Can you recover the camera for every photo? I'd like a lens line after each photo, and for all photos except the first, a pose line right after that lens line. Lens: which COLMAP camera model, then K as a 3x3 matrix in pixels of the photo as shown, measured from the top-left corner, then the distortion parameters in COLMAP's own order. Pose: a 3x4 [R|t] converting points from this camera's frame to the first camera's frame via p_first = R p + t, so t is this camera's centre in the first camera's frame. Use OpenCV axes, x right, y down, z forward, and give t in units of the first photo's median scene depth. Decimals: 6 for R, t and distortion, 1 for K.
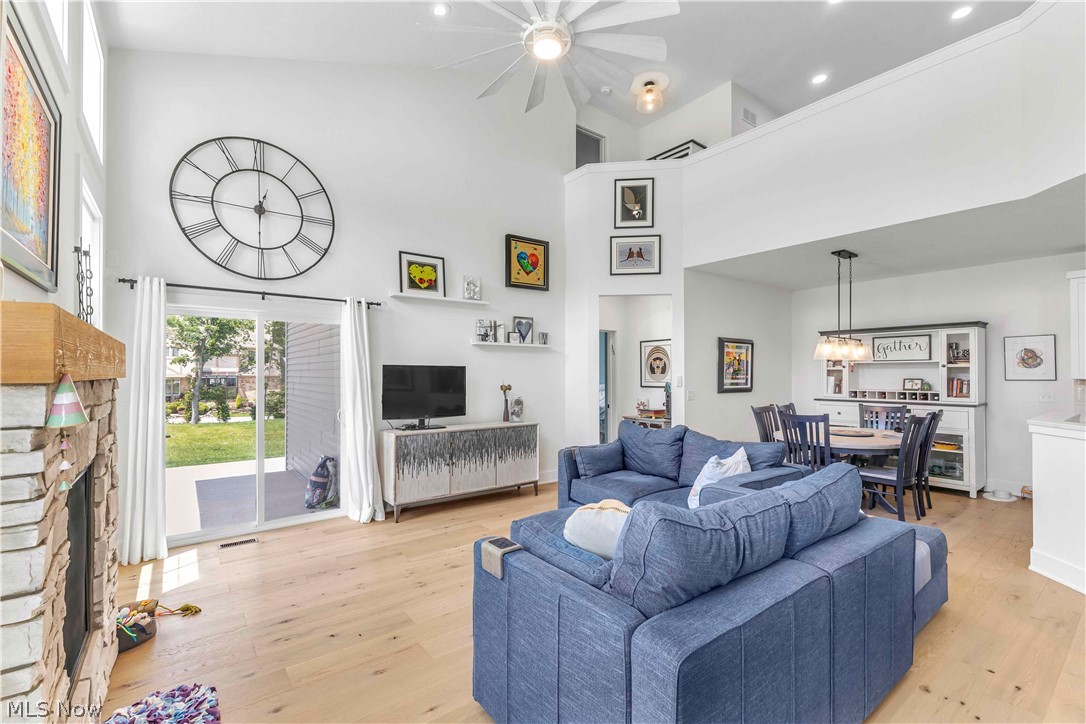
lens RADIAL K [[476.3, 0, 540.9], [0, 476.3, 367.4], [0, 0, 1]] dist [0.008290, -0.001262]
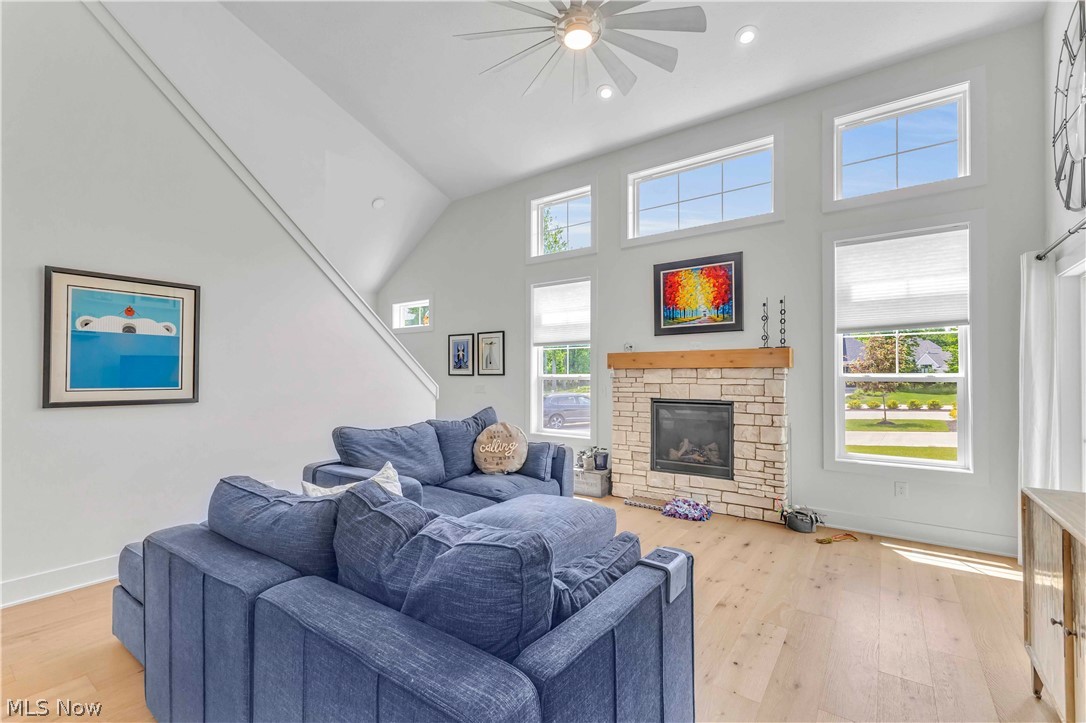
lens RADIAL K [[476.3, 0, 546.5], [0, 476.3, 367.3], [0, 0, 1]] dist [0.008290, -0.001262]
pose [[-0.956844, -0.005774, -0.290545, 0.200639], [0.003392, 0.999513, -0.031034, 0.032215], [0.290582, -0.030680, -0.956358, 1.048613]]
